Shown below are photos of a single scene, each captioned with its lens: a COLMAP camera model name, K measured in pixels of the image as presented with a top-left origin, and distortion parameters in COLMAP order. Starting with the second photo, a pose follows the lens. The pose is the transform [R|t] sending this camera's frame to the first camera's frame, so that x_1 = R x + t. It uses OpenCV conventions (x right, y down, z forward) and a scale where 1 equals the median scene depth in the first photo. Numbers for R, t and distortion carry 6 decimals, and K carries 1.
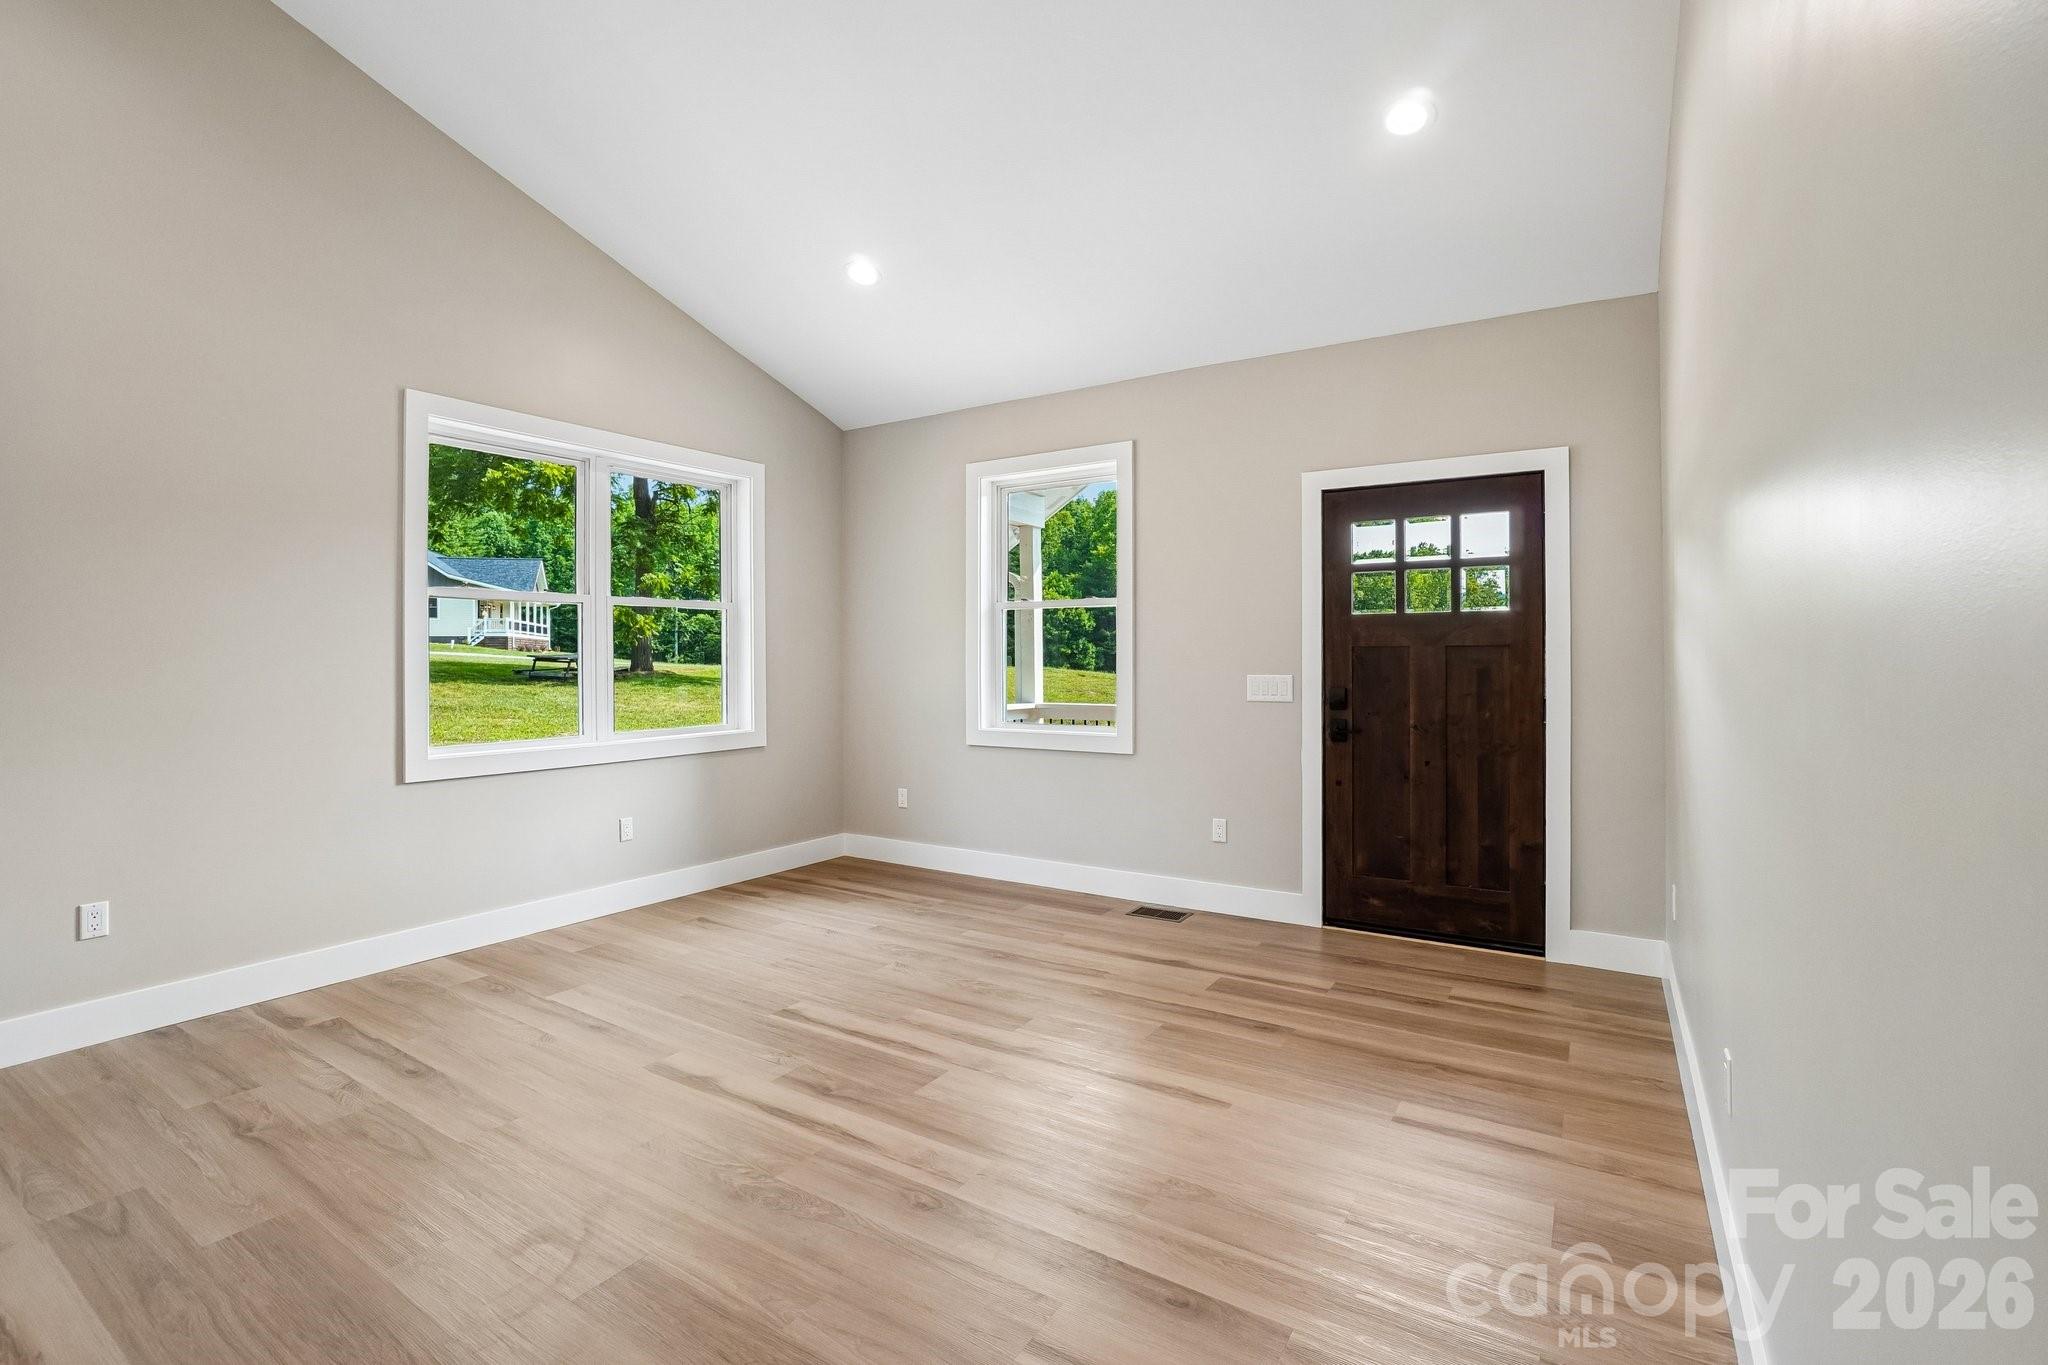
lens RADIAL K [[928.8, 0, 1000.2], [0, 928.8, 650.1], [0, 0, 1]] dist [-0.057154, 0.023471]
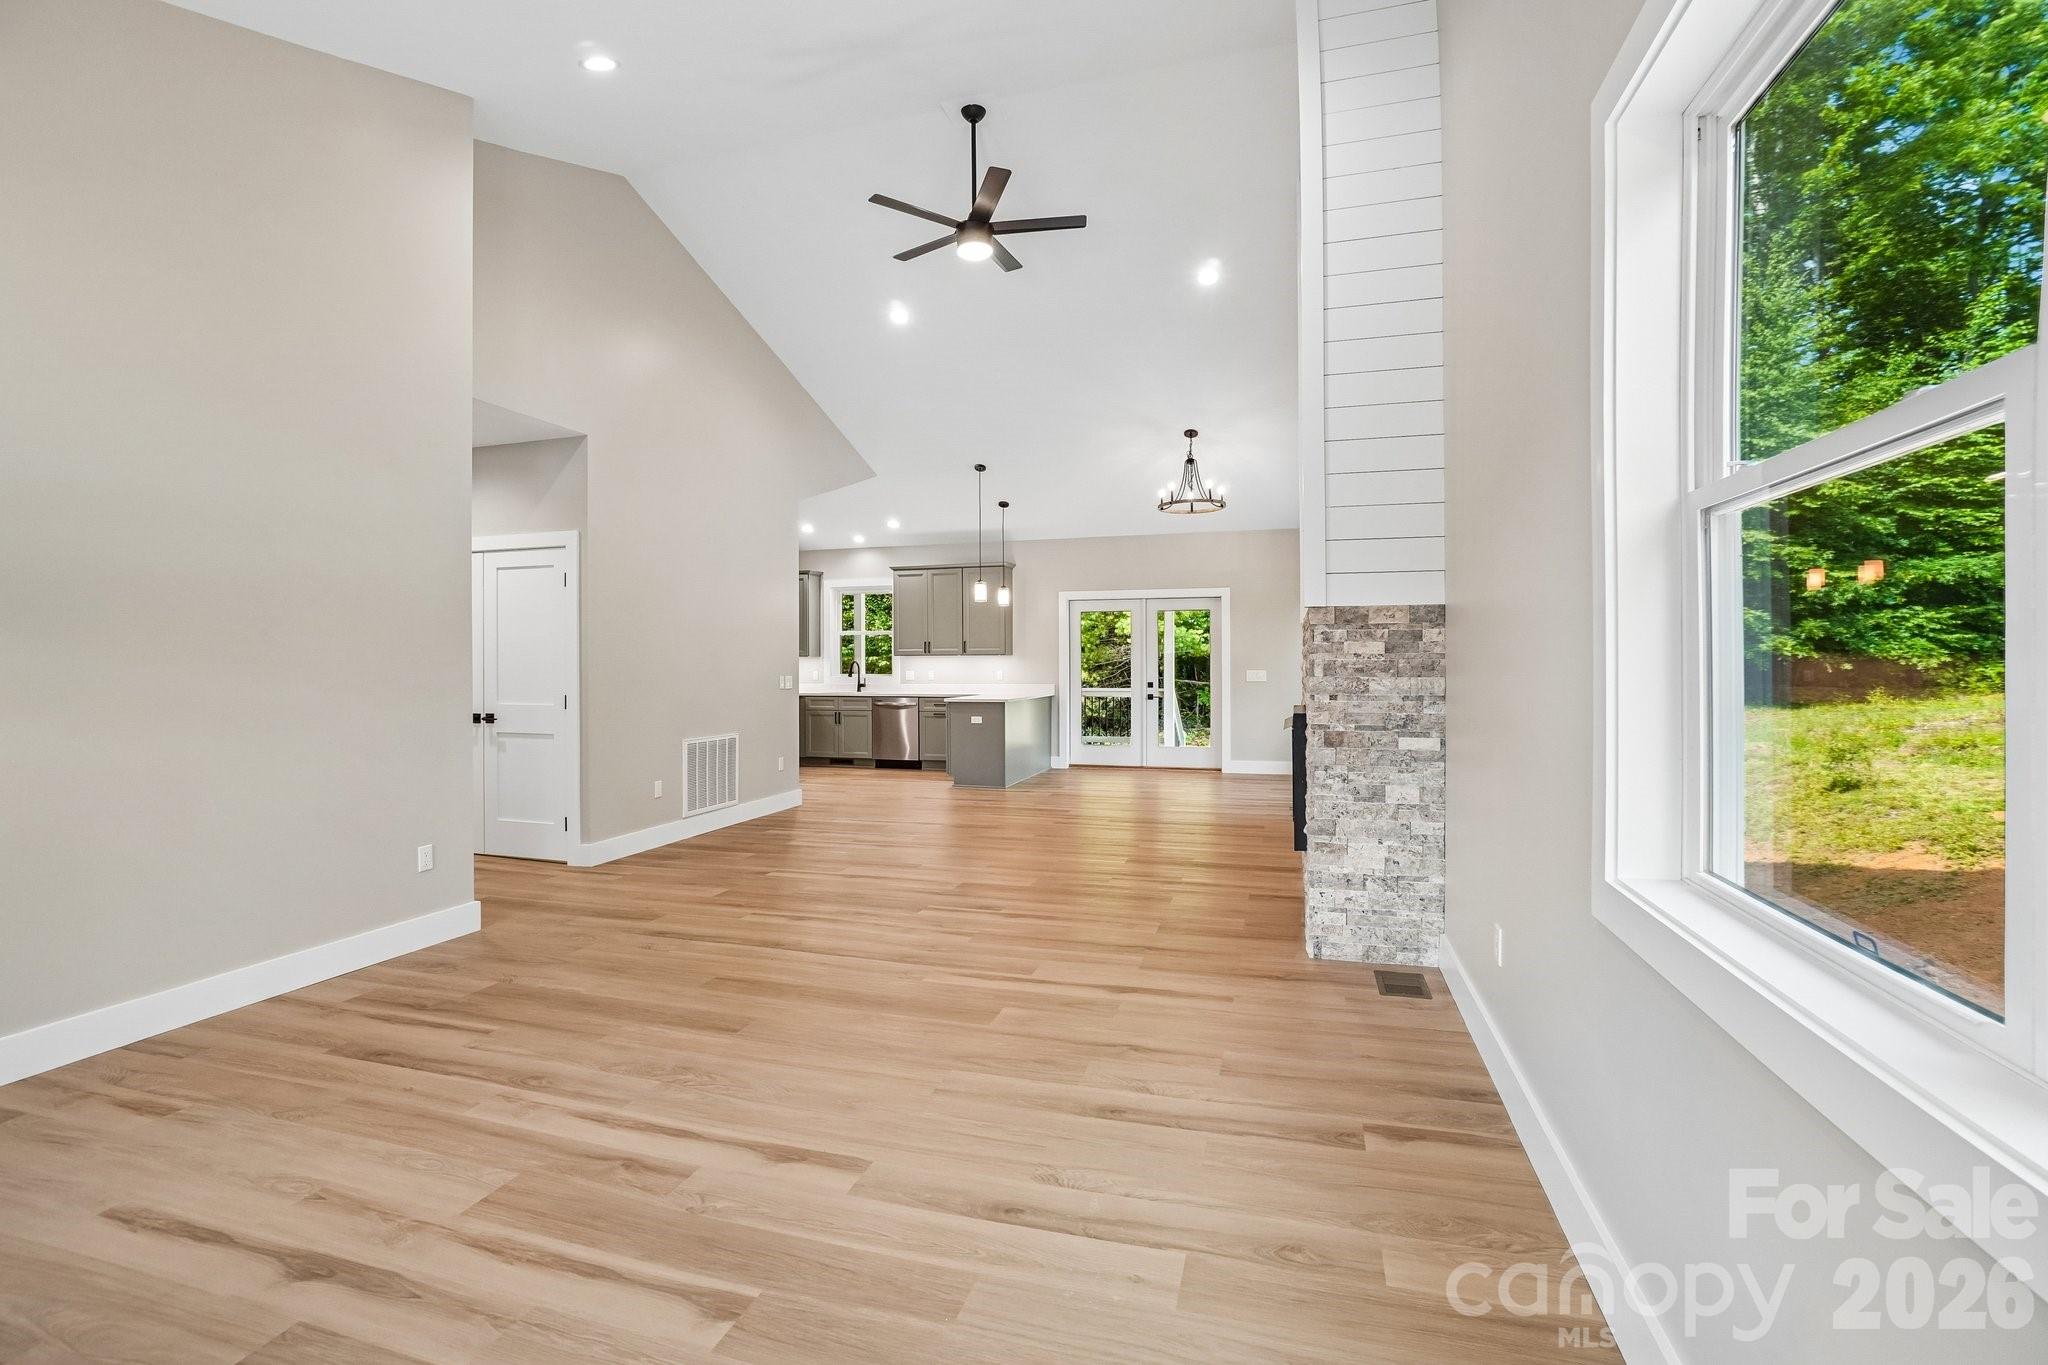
lens RADIAL K [[907.0, 0, 1015.6], [0, 907.0, 680.7], [0, 0, 1]] dist [-0.059734, 0.021313]
pose [[-0.957695, 0.011967, -0.287537, -0.204861], [0.008736, 0.999884, 0.012517, 0.010577], [0.287653, 0.009475, -0.957688, 1.276981]]
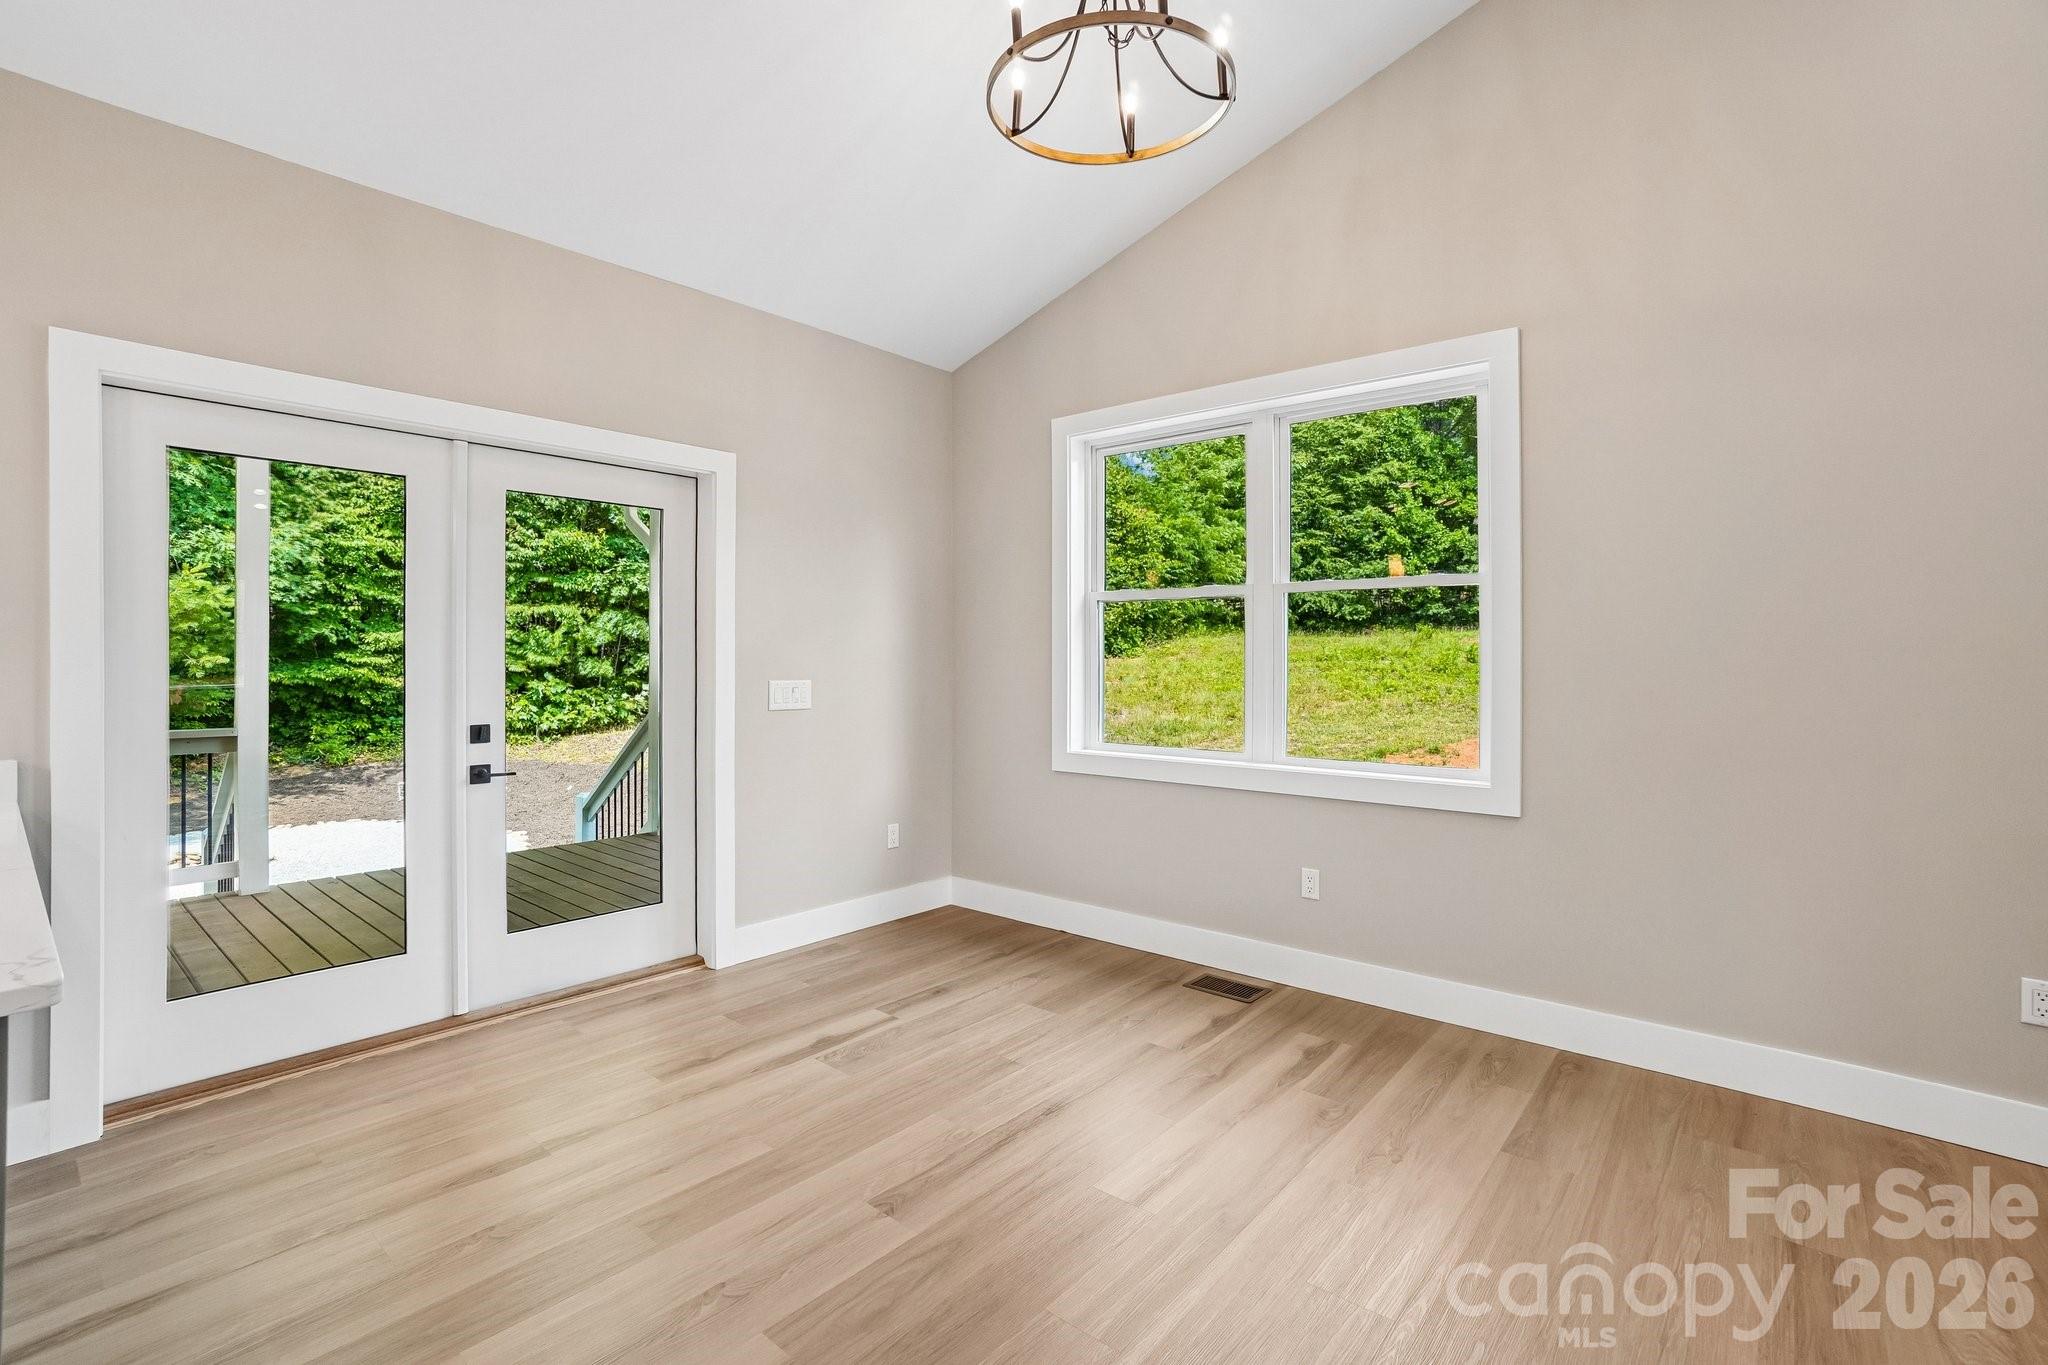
lens RADIAL K [[928.8, 0, 1000.2], [0, 928.8, 650.1], [0, 0, 1]] dist [-0.057154, 0.023471]
pose [[-0.127719, -0.007875, -0.991779, -0.620175], [0.004761, 0.999952, -0.008553, -0.004097], [0.991799, -0.005815, -0.127676, -0.614784]]
